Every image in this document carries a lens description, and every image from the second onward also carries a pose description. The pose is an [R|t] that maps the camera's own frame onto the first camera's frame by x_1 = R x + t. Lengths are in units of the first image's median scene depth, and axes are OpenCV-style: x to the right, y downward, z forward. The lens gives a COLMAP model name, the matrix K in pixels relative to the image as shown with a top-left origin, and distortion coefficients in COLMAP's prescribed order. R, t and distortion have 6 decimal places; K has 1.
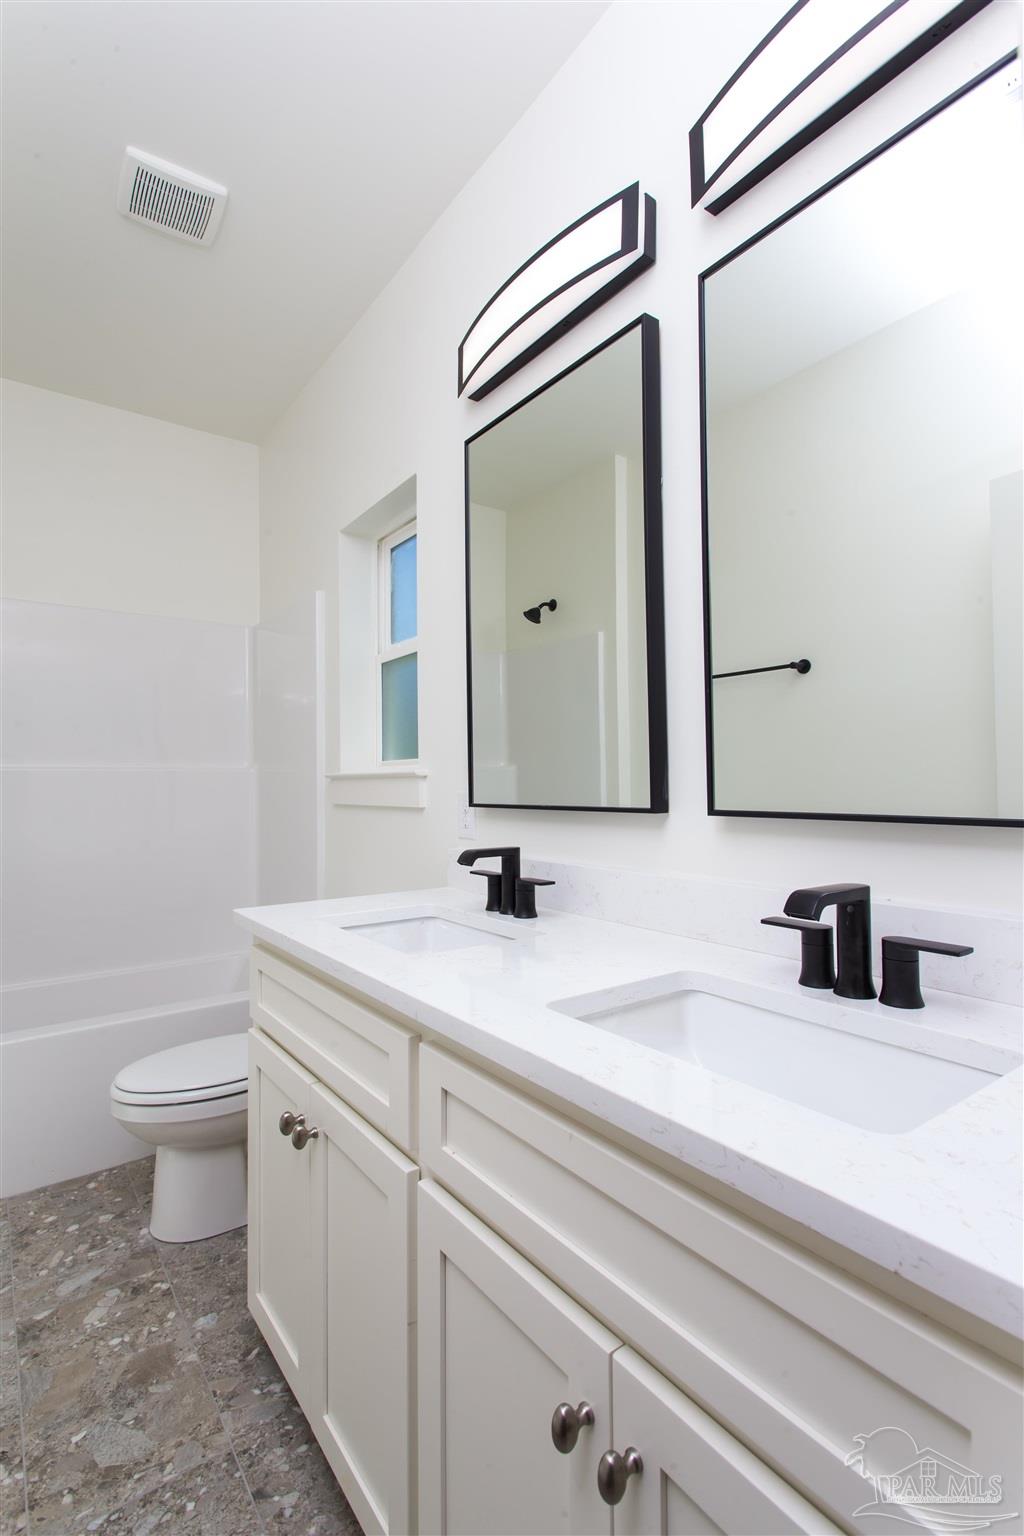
lens RADIAL K [[735.2, 0, 512.0], [0, 735.2, 768.0], [0, 0, 1]] dist [0.000955, 0.000370]
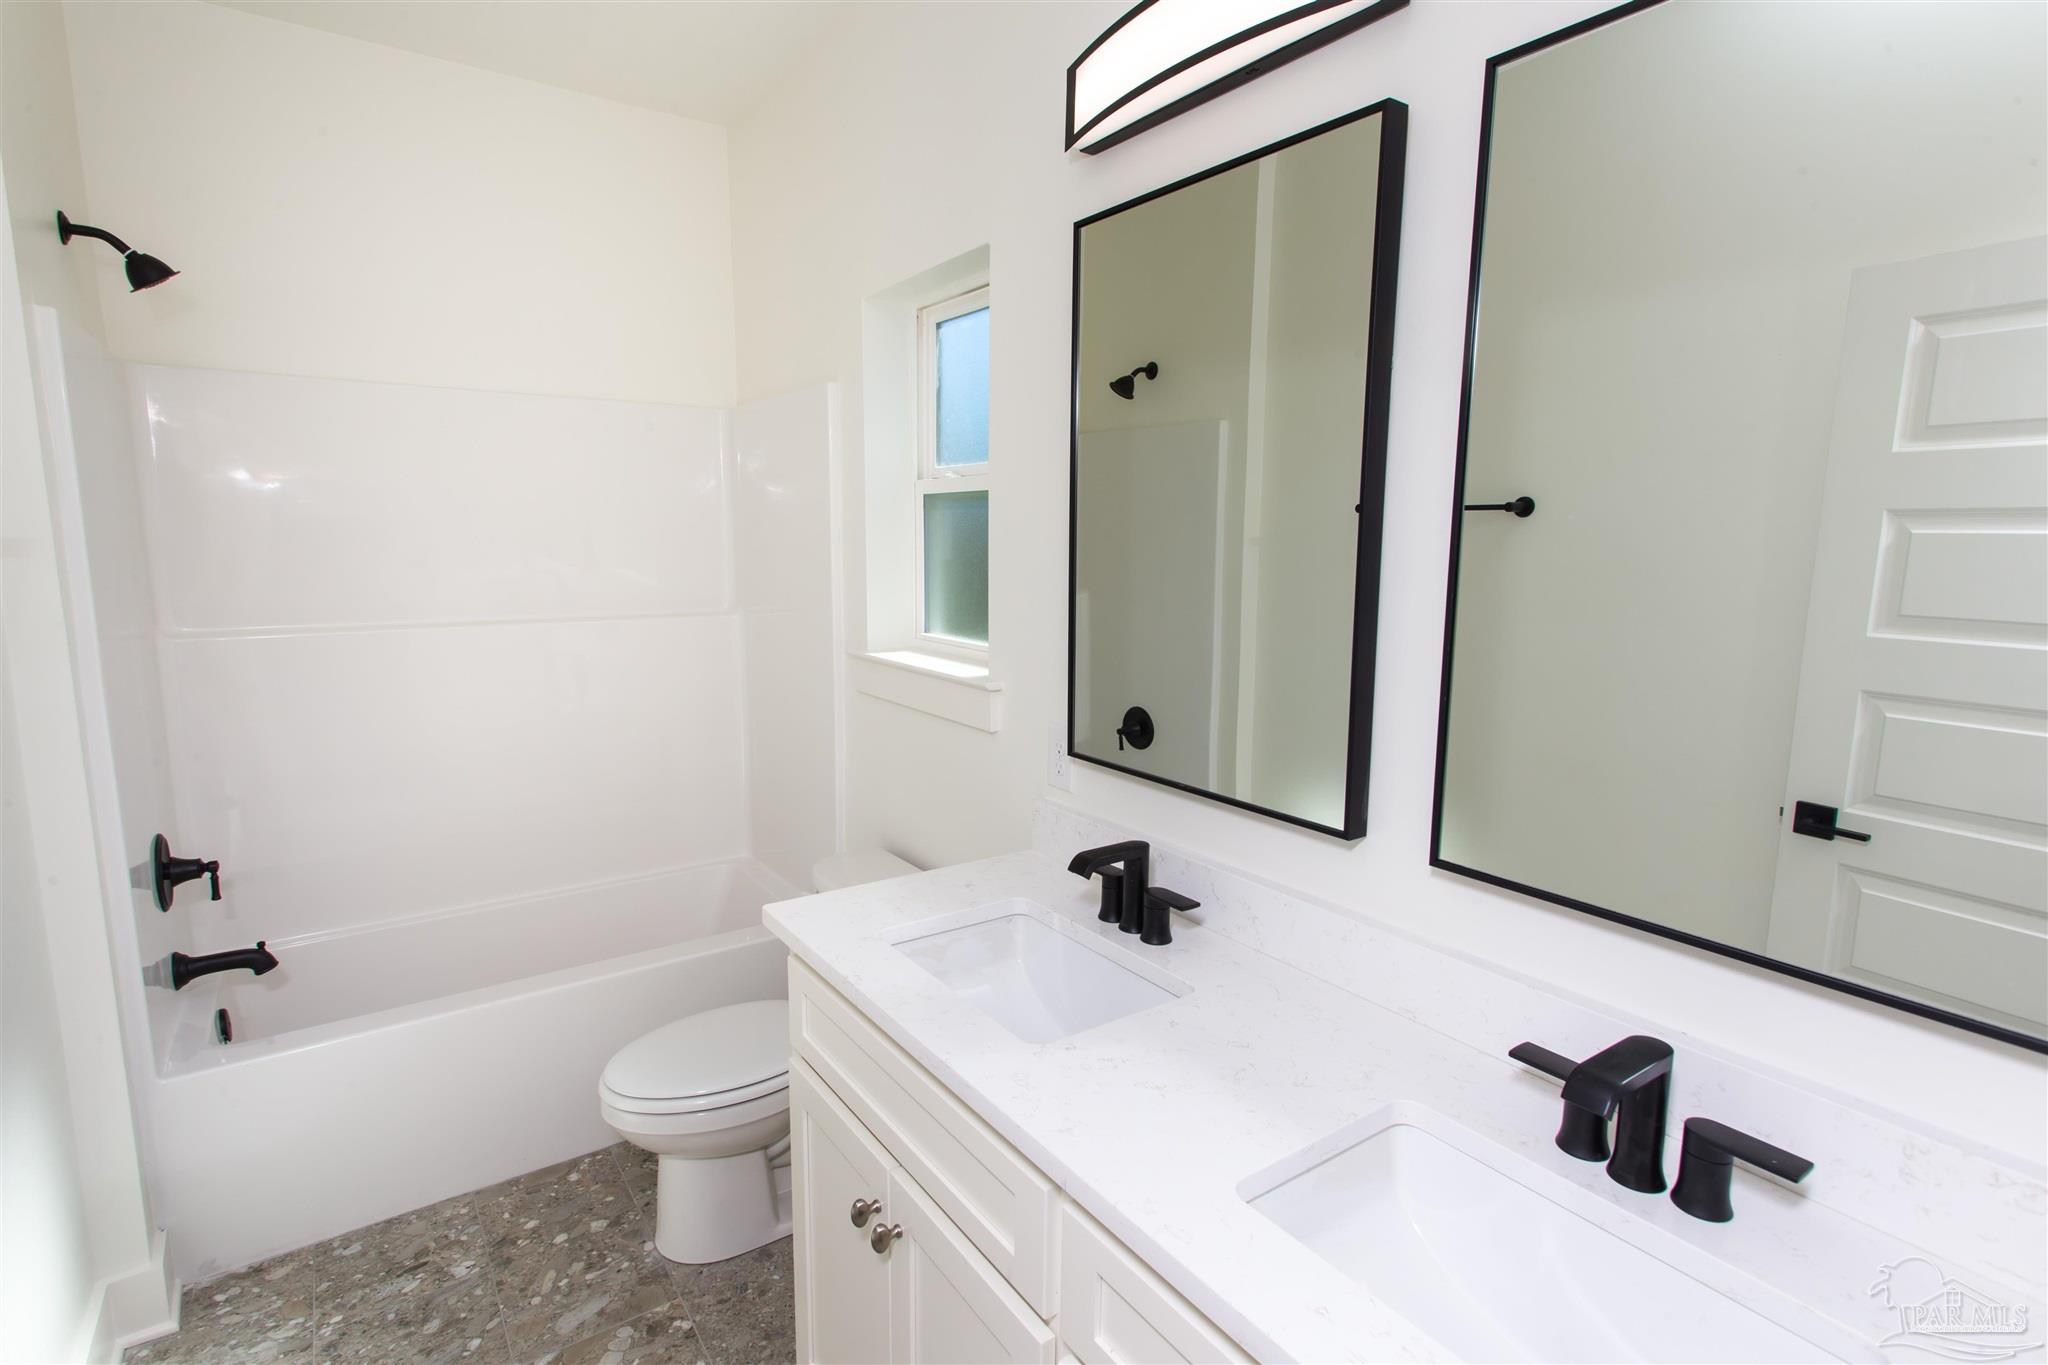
lens RADIAL K [[1013.1, 0, 1024.0], [0, 1013.1, 682.5], [0, 0, 1]] dist [0.001959, 0.000310]
pose [[0.999626, 0.022651, -0.015301, -0.088444], [-0.019645, 0.984538, 0.174064, -0.195402], [0.019007, -0.173698, 0.984615, 0.015840]]
